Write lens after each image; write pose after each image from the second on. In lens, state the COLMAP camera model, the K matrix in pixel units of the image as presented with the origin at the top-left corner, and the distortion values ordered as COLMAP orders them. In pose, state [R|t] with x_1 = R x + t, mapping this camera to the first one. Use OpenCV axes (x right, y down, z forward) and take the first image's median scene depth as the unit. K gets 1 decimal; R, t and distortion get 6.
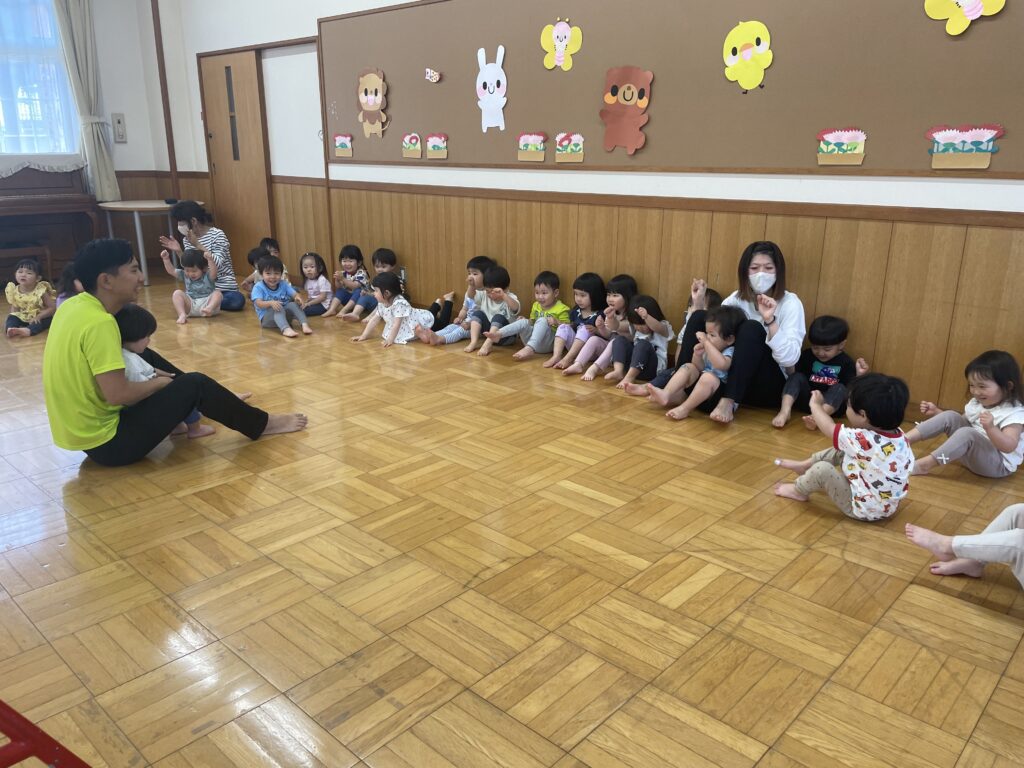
lens RADIAL K [[781.4, 0, 510.7], [0, 781.4, 383.7], [0, 0, 1]] dist [0.064533, -0.058863]
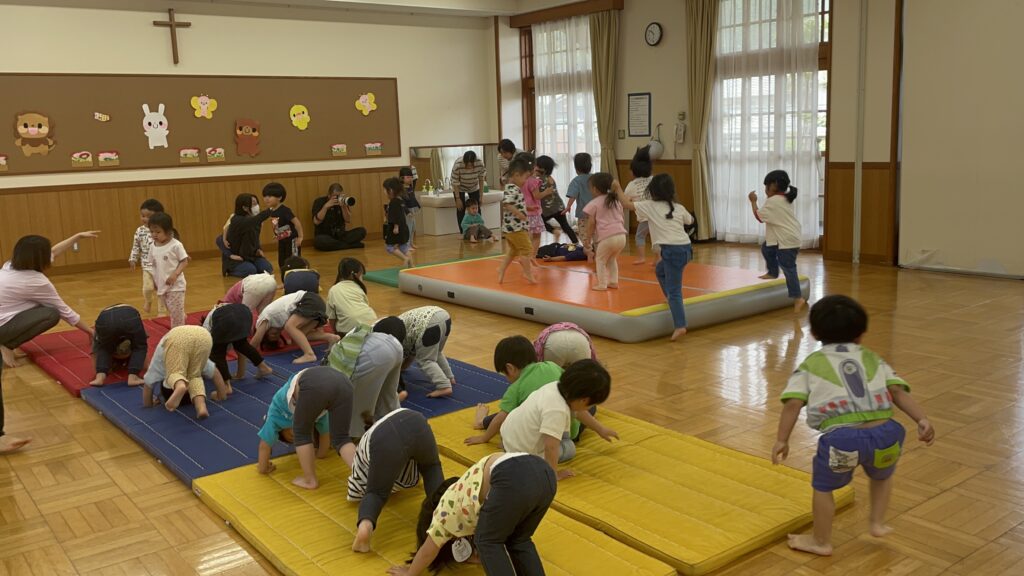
lens RADIAL K [[905.4, 0, 512.0], [0, 905.4, 287.4], [0, 0, 1]] dist [-0.003462, -0.009724]
pose [[0.155020, -0.173784, 0.972506, -1.991219], [0.315161, 0.941669, 0.118036, -0.015360], [-0.936292, 0.288198, 0.200747, -0.068515]]
